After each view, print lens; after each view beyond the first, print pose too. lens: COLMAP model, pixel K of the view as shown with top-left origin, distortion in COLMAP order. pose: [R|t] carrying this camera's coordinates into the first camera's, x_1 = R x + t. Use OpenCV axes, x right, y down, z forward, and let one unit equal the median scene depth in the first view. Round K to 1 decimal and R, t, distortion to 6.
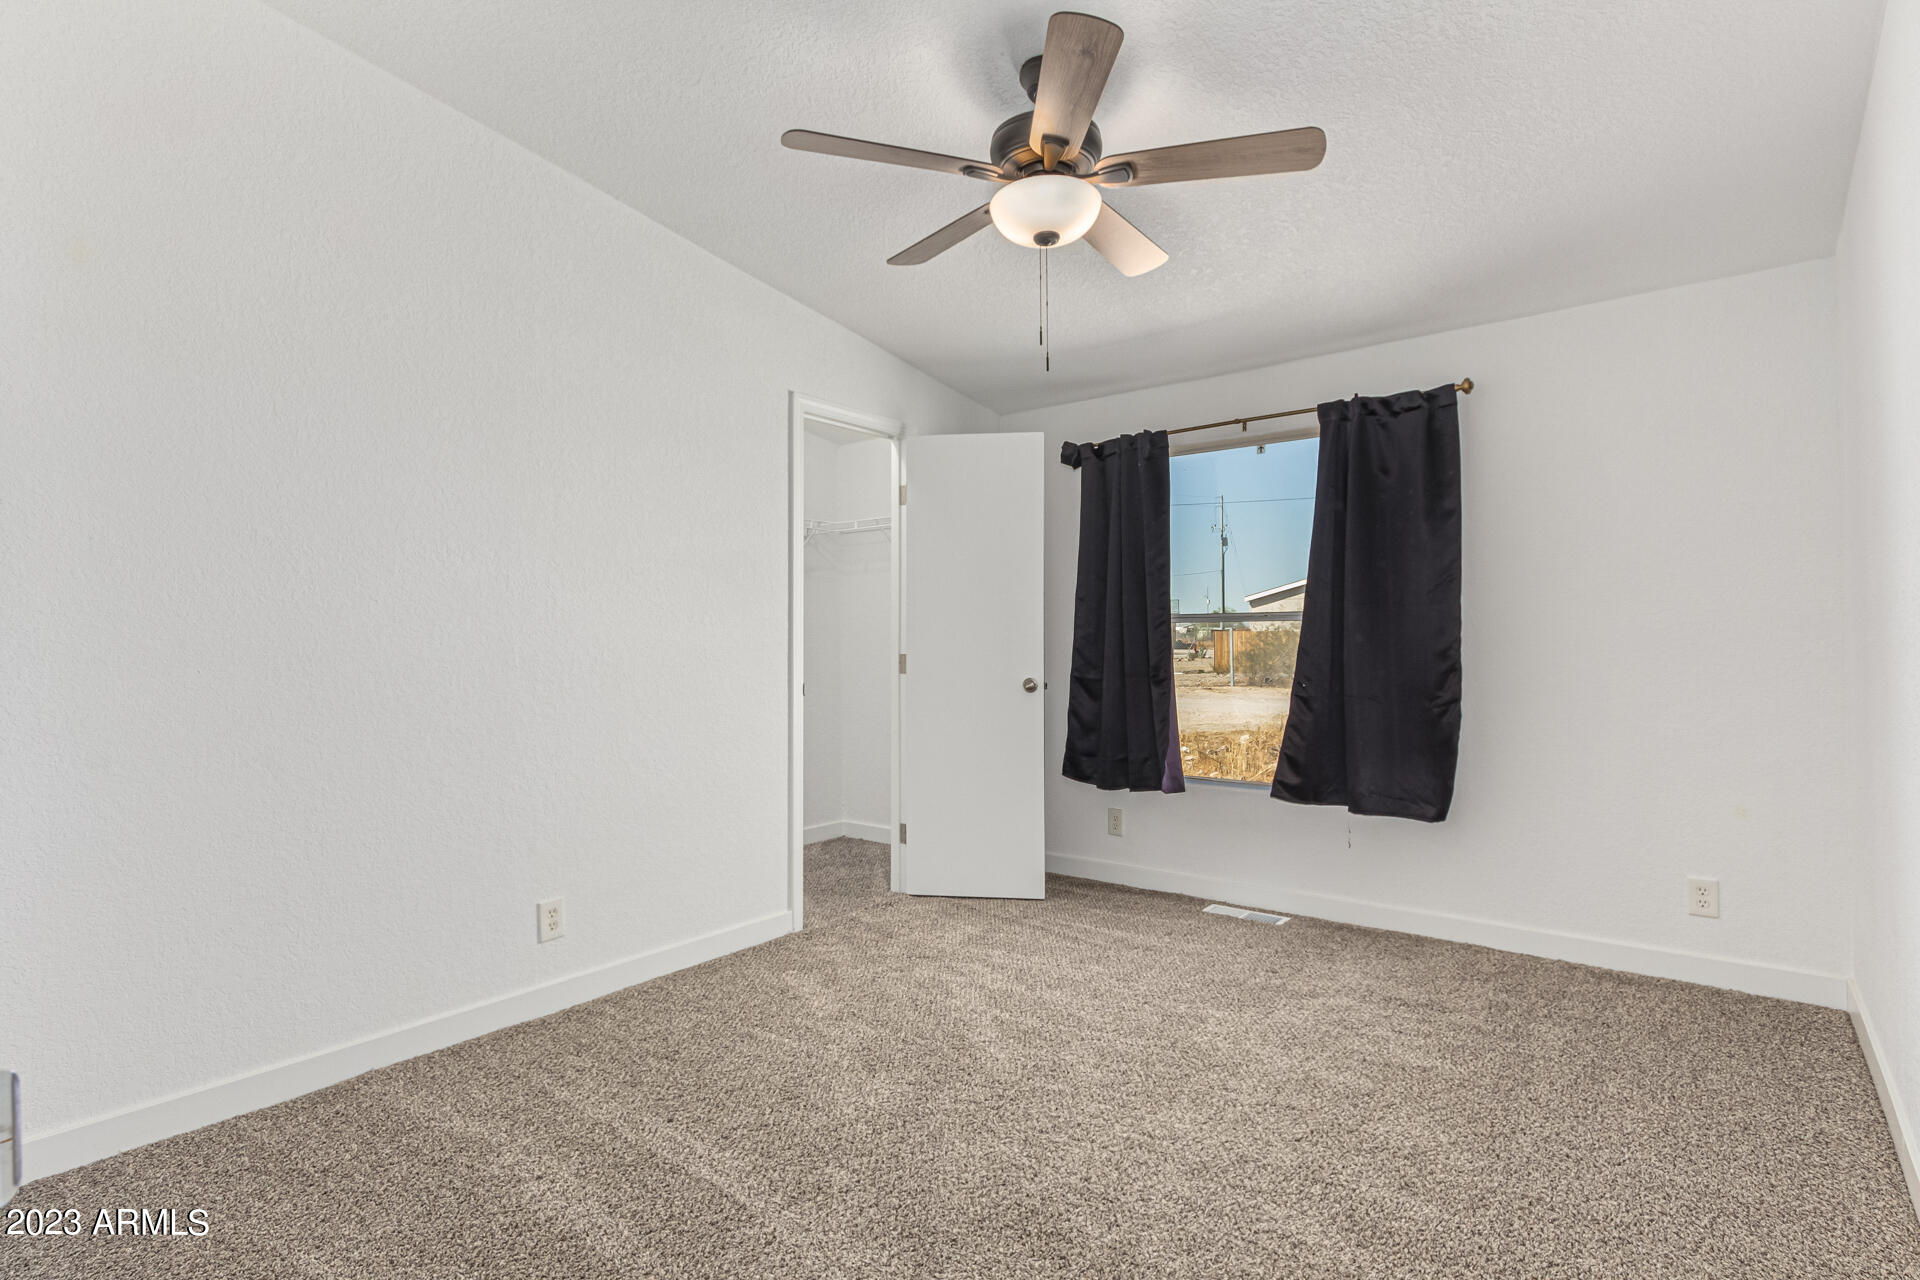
lens RADIAL K [[936.0, 0, 956.2], [0, 936.0, 630.3], [0, 0, 1]] dist [0.012557, 0.000226]
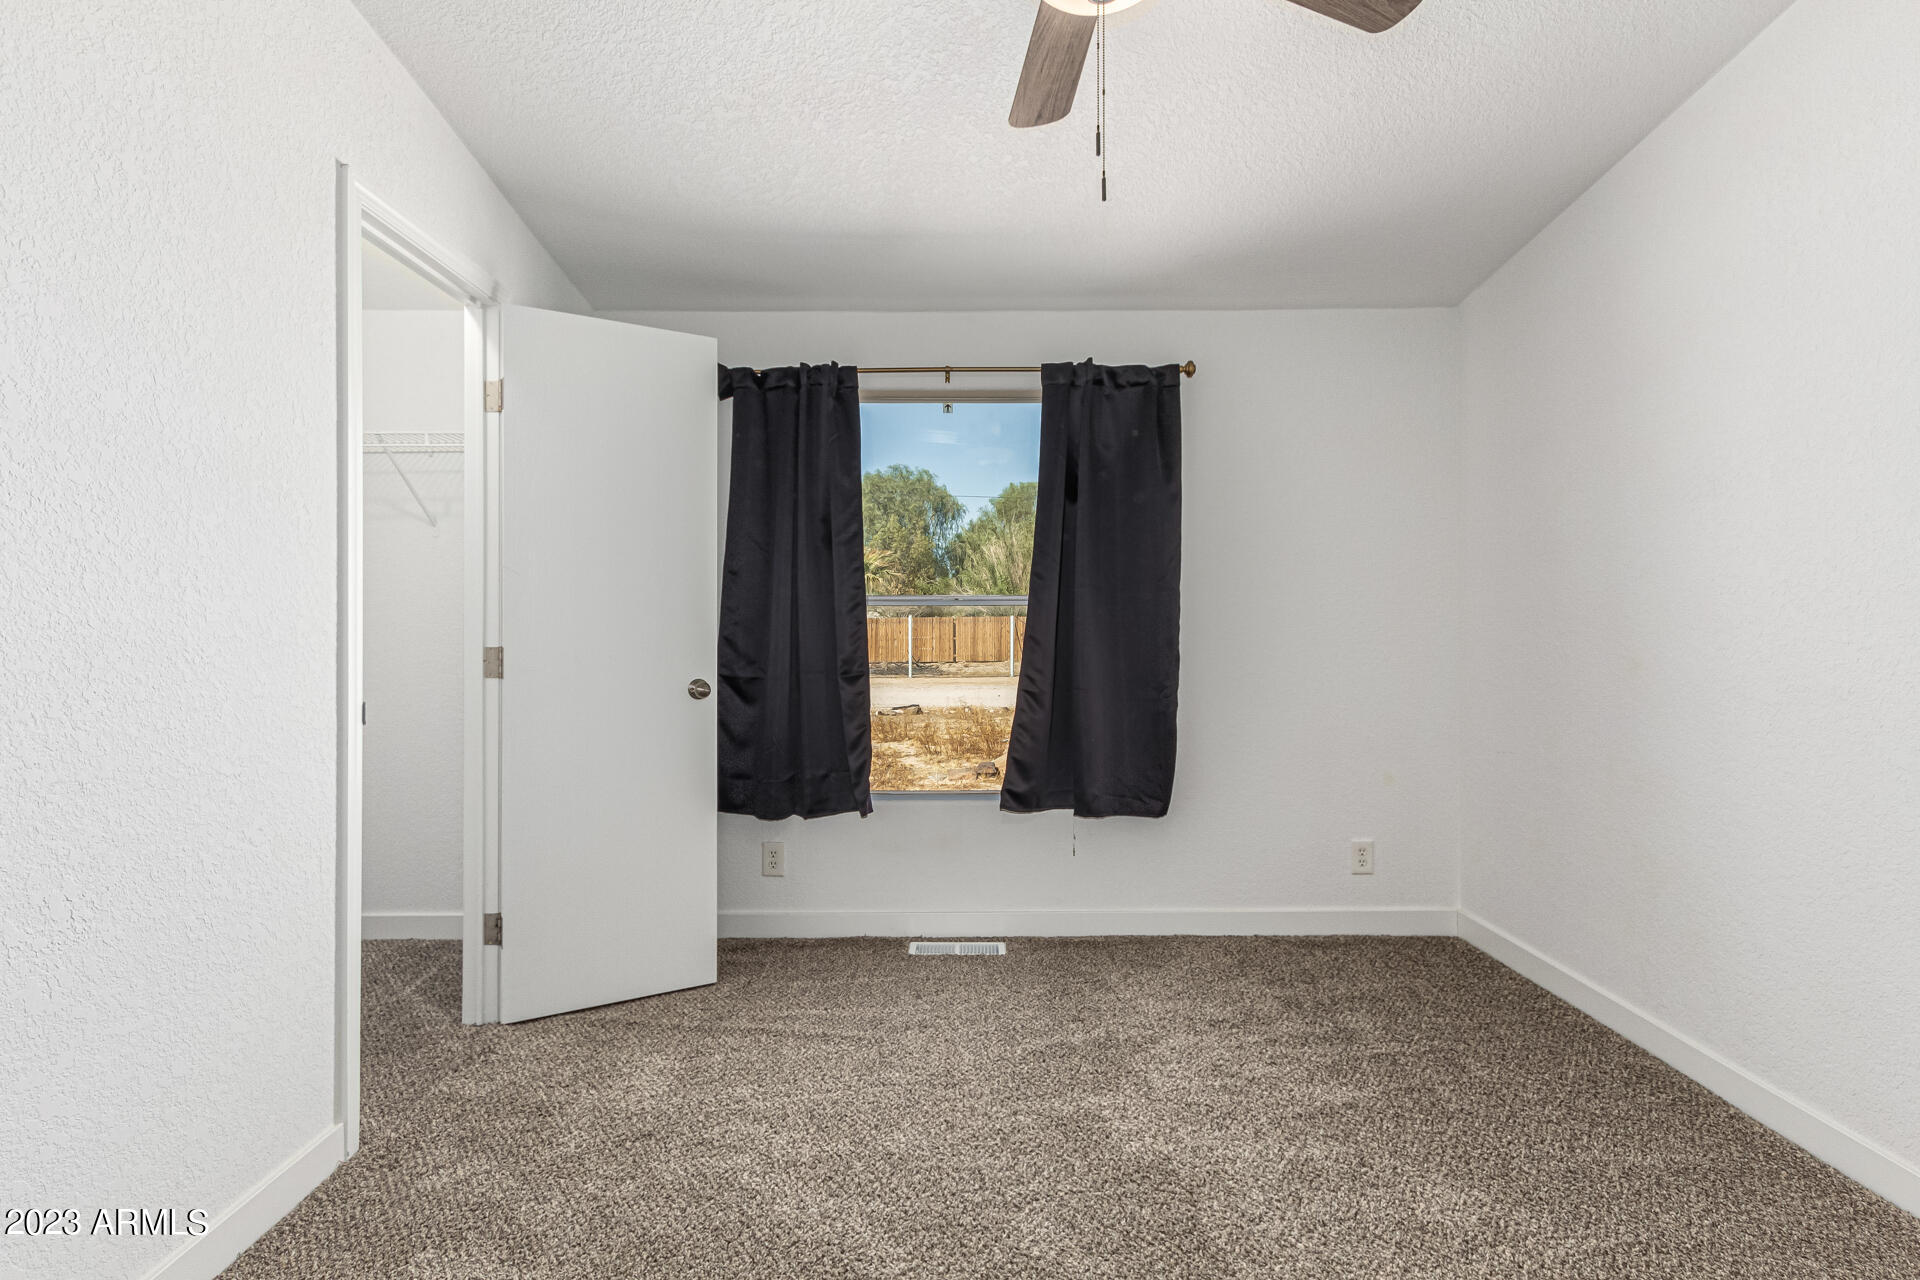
lens RADIAL K [[936.0, 0, 956.2], [0, 936.0, 630.3], [0, 0, 1]] dist [0.012557, 0.000226]
pose [[0.786475, 0.001766, 0.617619, -0.229716], [-0.009753, 0.999907, 0.009559, 0.005148], [-0.617545, -0.013542, 0.786419, 0.346221]]
